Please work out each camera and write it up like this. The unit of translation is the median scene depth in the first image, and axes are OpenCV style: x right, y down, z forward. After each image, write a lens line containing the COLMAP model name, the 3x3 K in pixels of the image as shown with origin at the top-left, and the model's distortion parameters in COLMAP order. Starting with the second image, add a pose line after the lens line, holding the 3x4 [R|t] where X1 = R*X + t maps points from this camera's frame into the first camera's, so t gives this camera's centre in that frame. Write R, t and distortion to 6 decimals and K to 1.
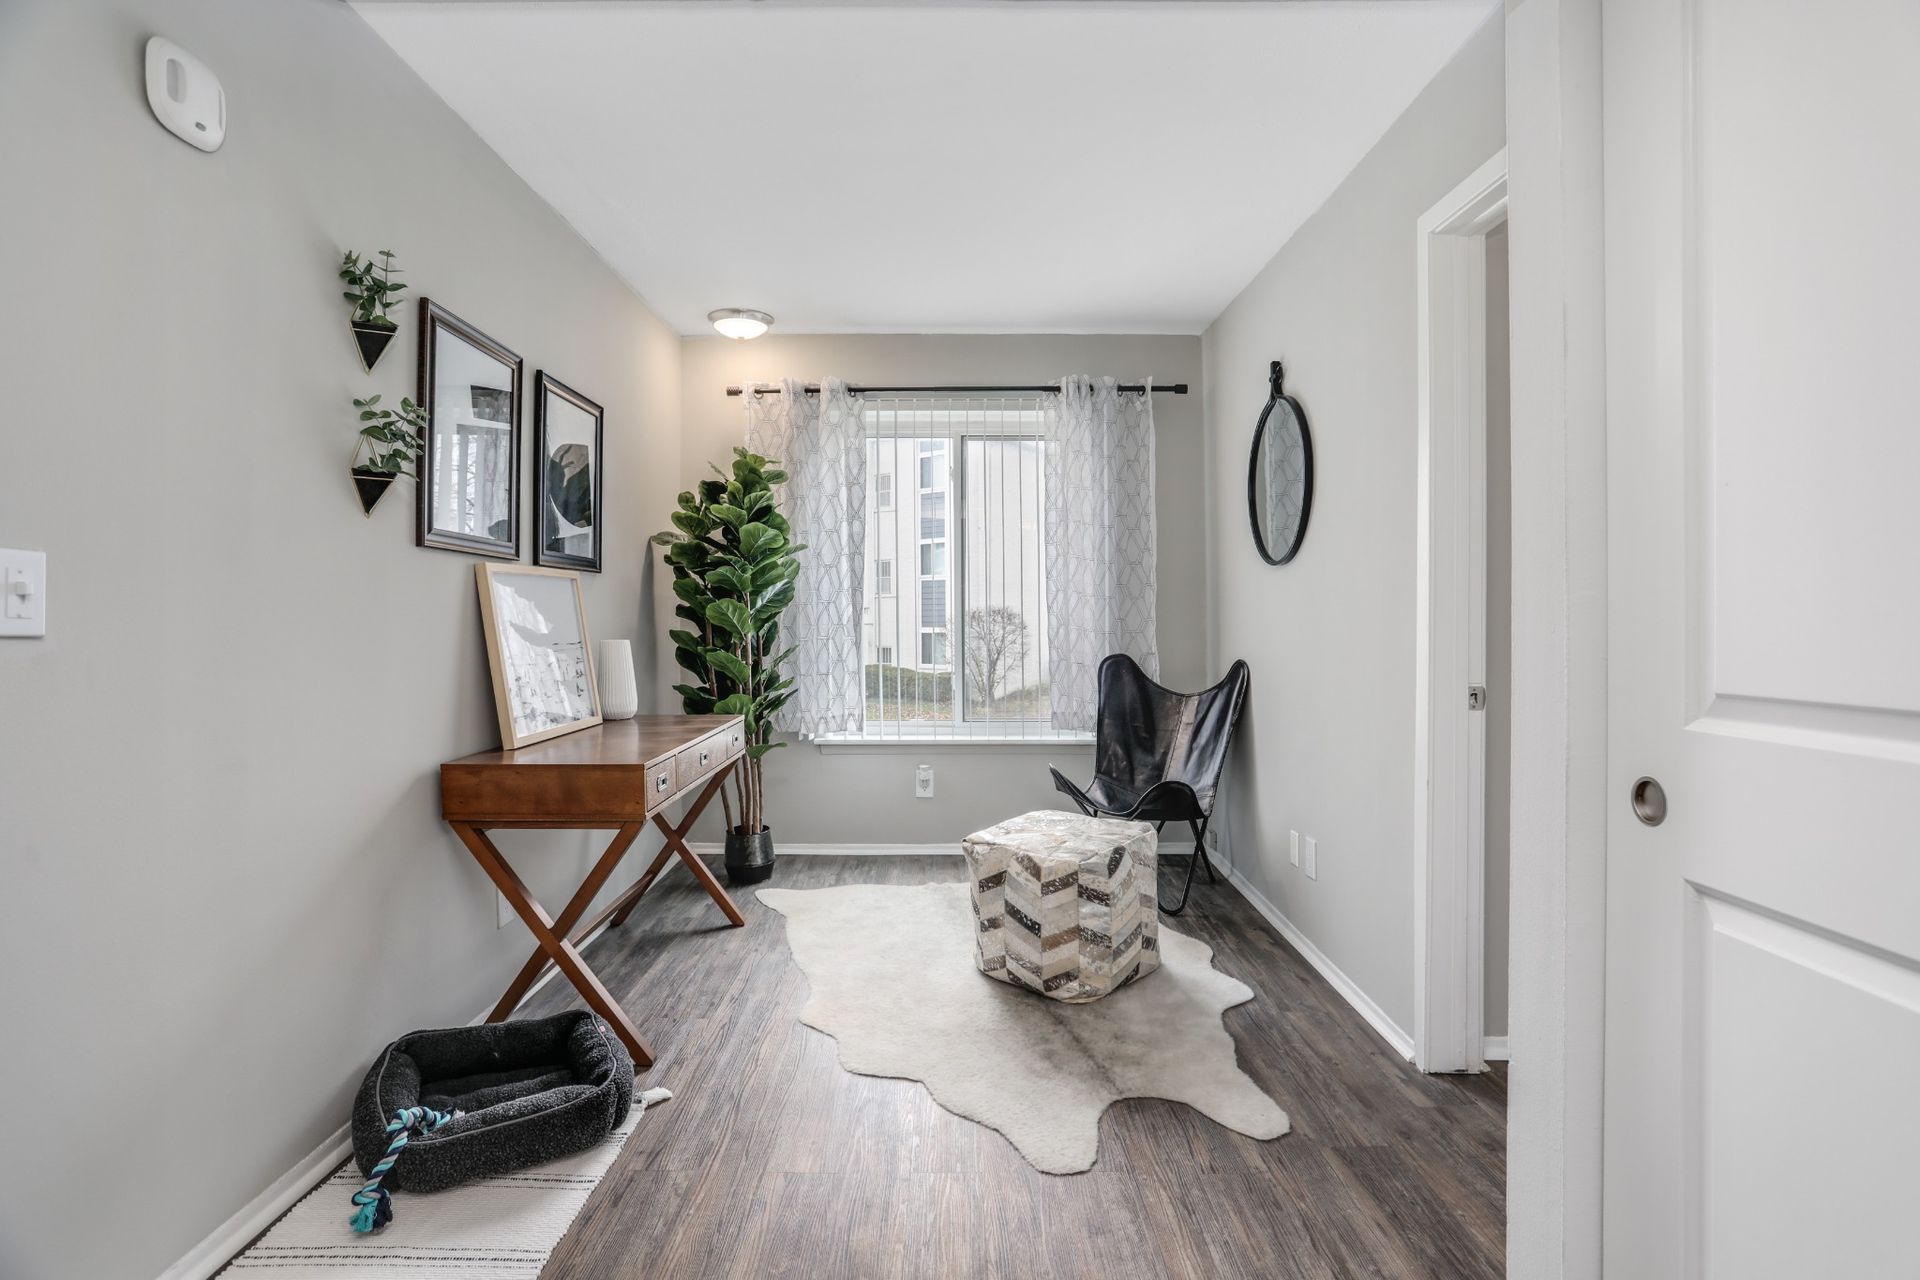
lens RADIAL K [[983.3, 0, 960.0], [0, 983.3, 640.0], [0, 0, 1]] dist [-0.001190, 0.000370]
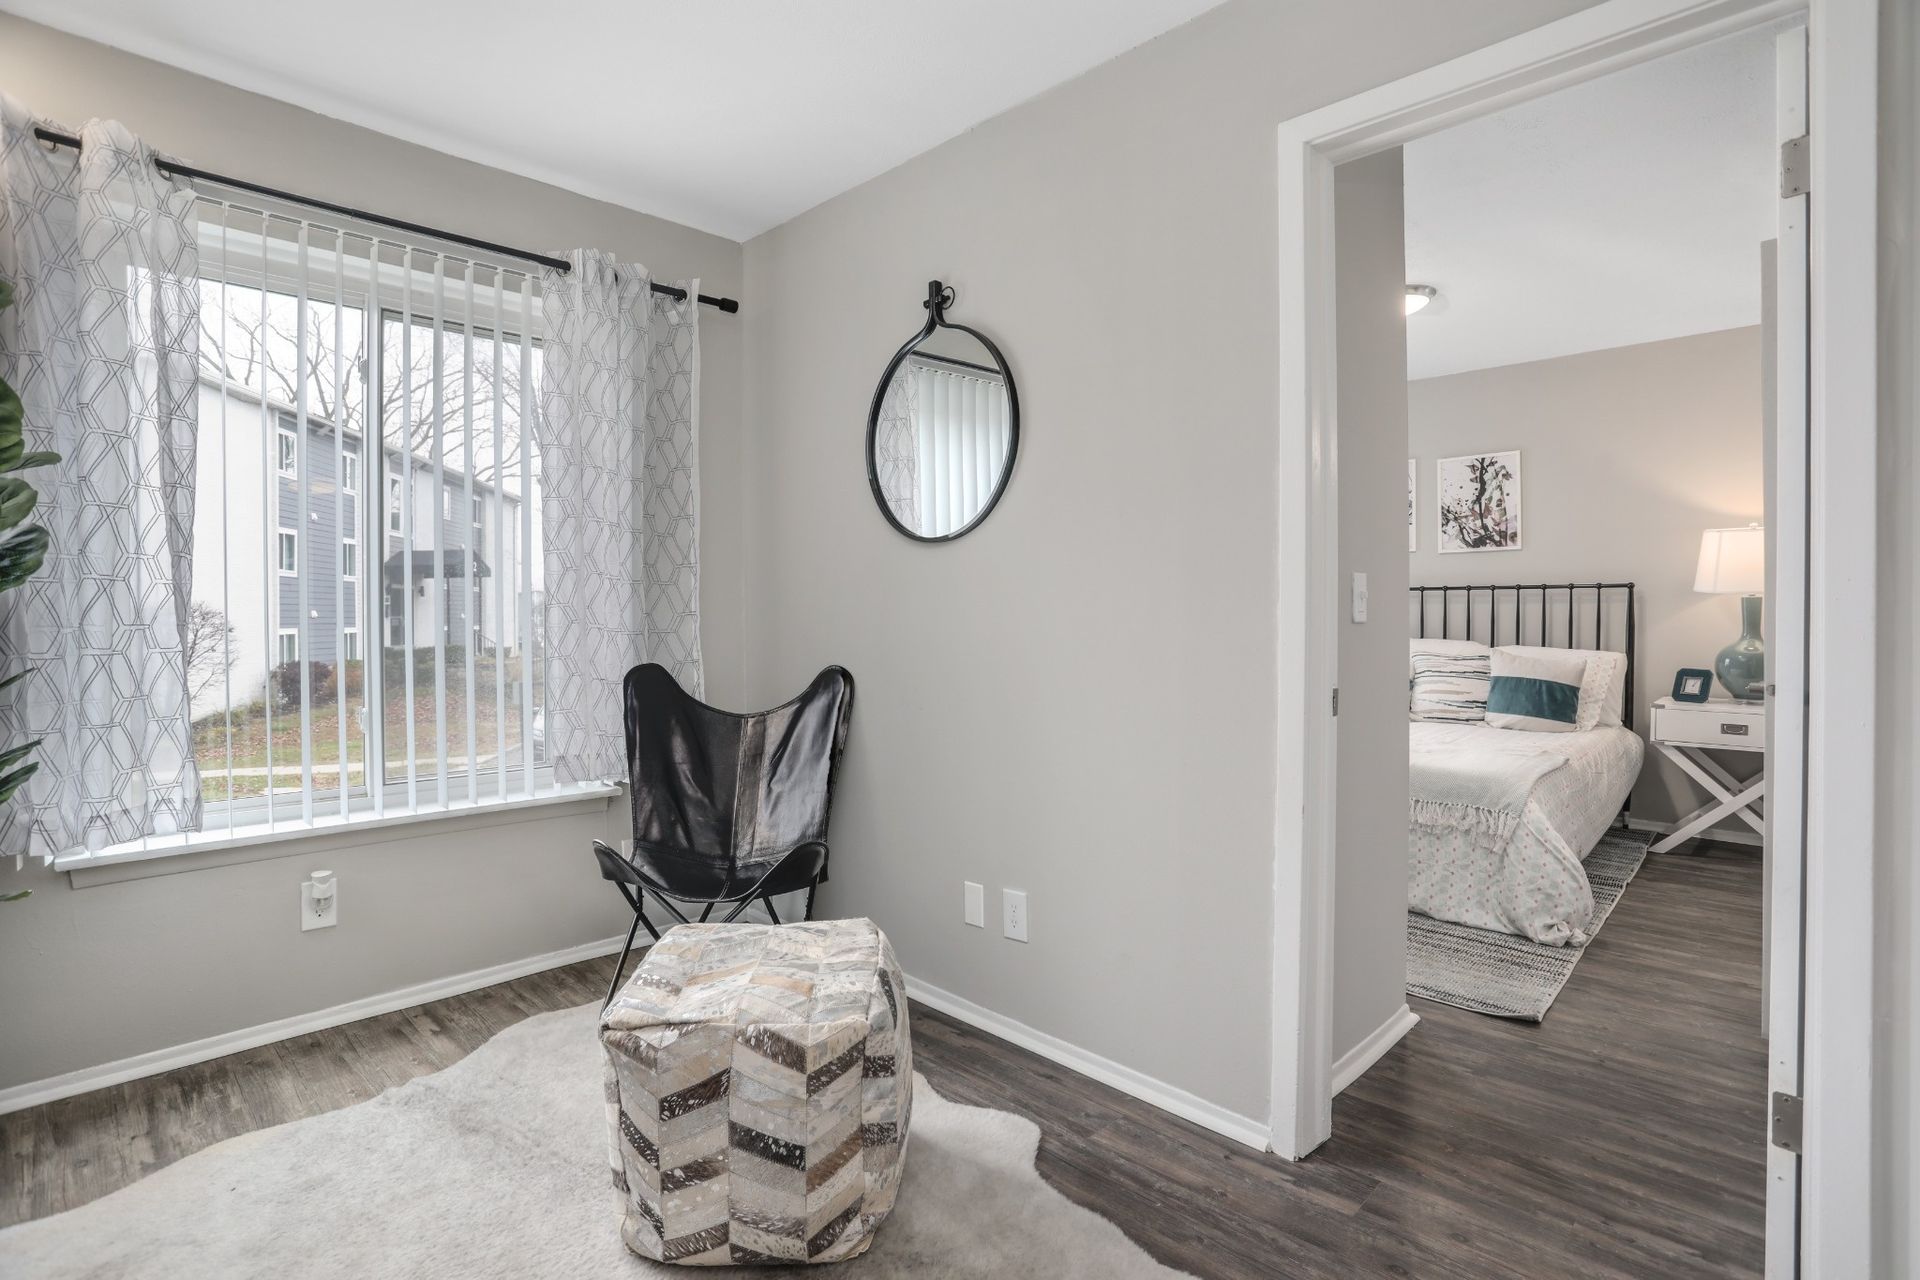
lens RADIAL K [[950.3, 0, 963.9], [0, 950.3, 618.0], [0, 0, 1]] dist [-0.057398, 0.027268]
pose [[0.703501, -0.000842, 0.710694, -0.223619], [0.017275, 0.999724, -0.015916, -0.004857], [-0.710485, 0.023474, 0.703321, 0.520857]]
